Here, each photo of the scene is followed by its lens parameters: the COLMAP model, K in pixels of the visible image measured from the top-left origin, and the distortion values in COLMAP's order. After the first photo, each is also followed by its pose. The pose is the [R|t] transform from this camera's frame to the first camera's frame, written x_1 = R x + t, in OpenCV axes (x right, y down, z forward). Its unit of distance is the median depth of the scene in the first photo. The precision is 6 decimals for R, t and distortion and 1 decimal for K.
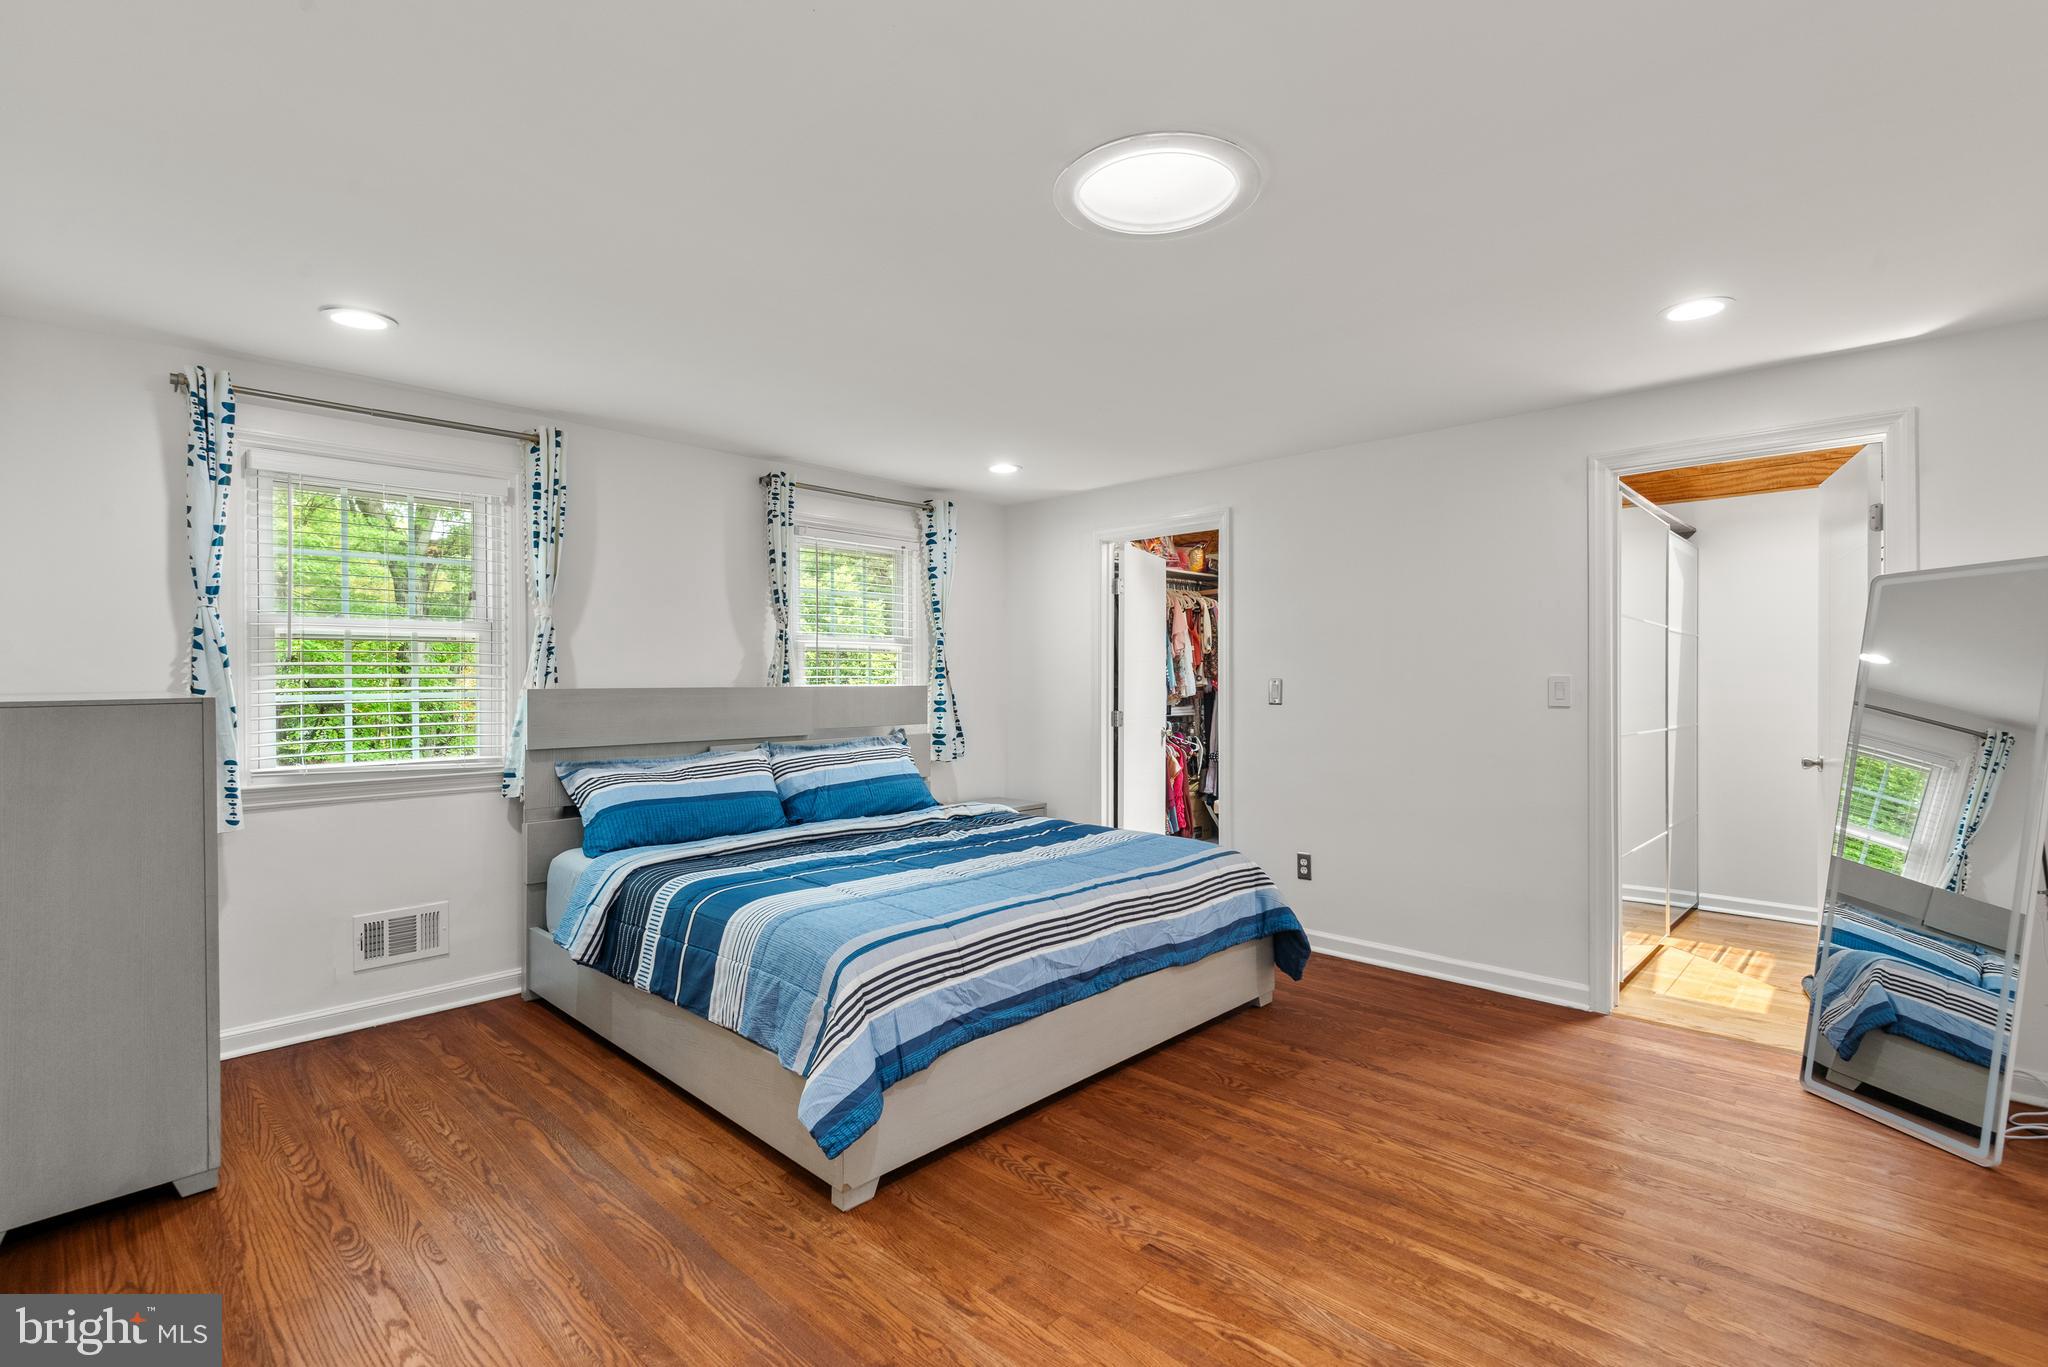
lens RADIAL K [[932.1, 0, 1018.6], [0, 932.1, 679.8], [0, 0, 1]] dist [0.025446, -0.007067]
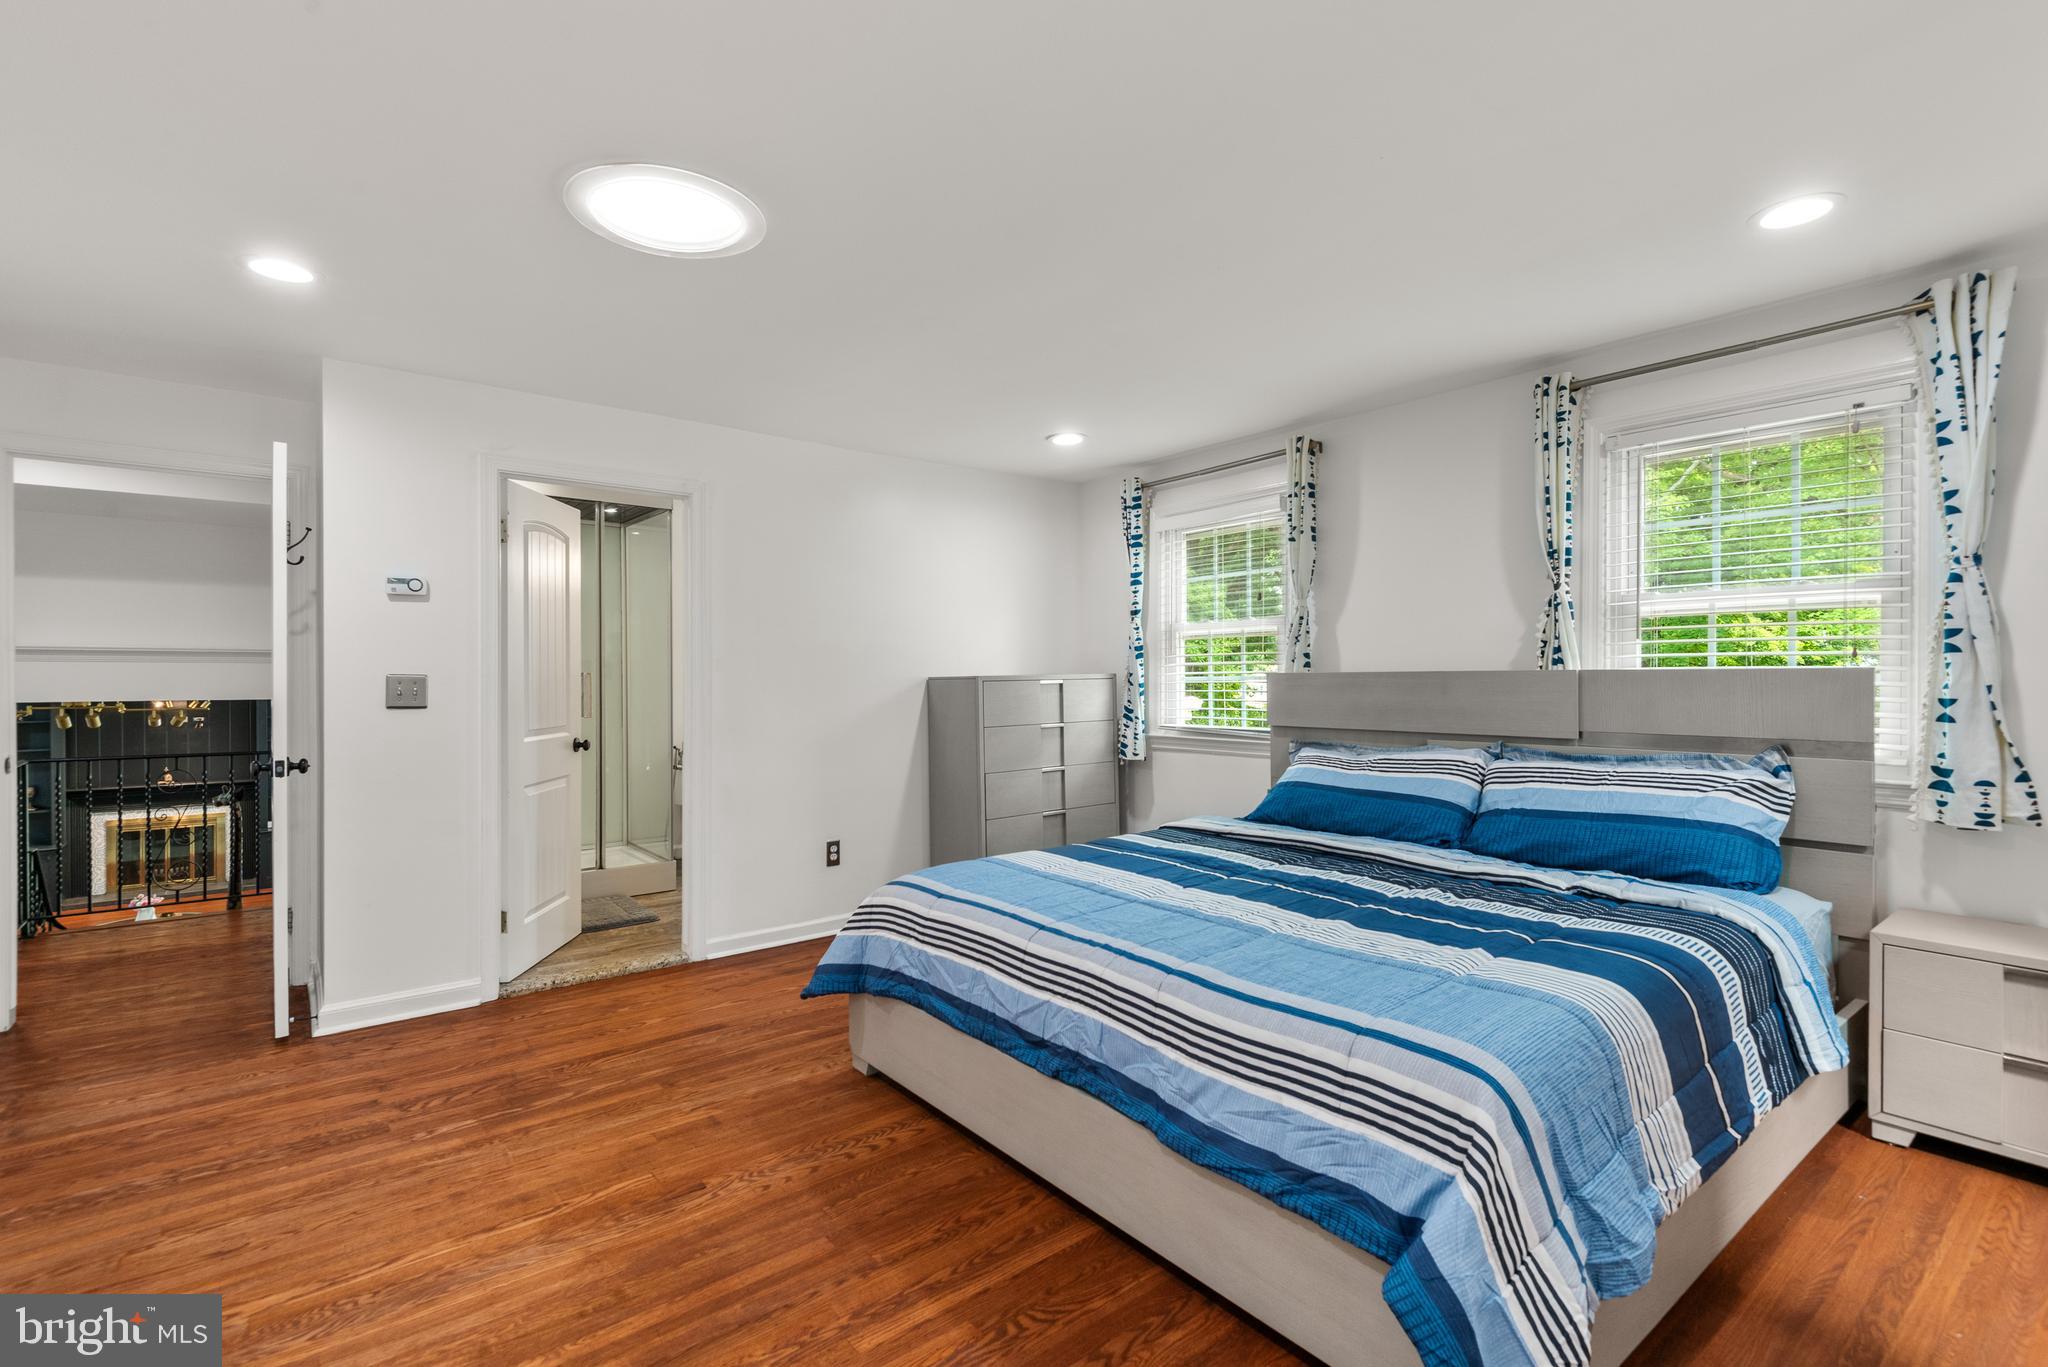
lens RADIAL K [[932.1, 0, 1023.0], [0, 932.1, 688.1], [0, 0, 1]] dist [0.025446, -0.007067]
pose [[-0.118259, 0.012831, -0.992900, 0.829510], [0.001959, 0.999918, 0.012688, 0.018091], [0.992981, -0.000445, -0.118274, 1.075568]]
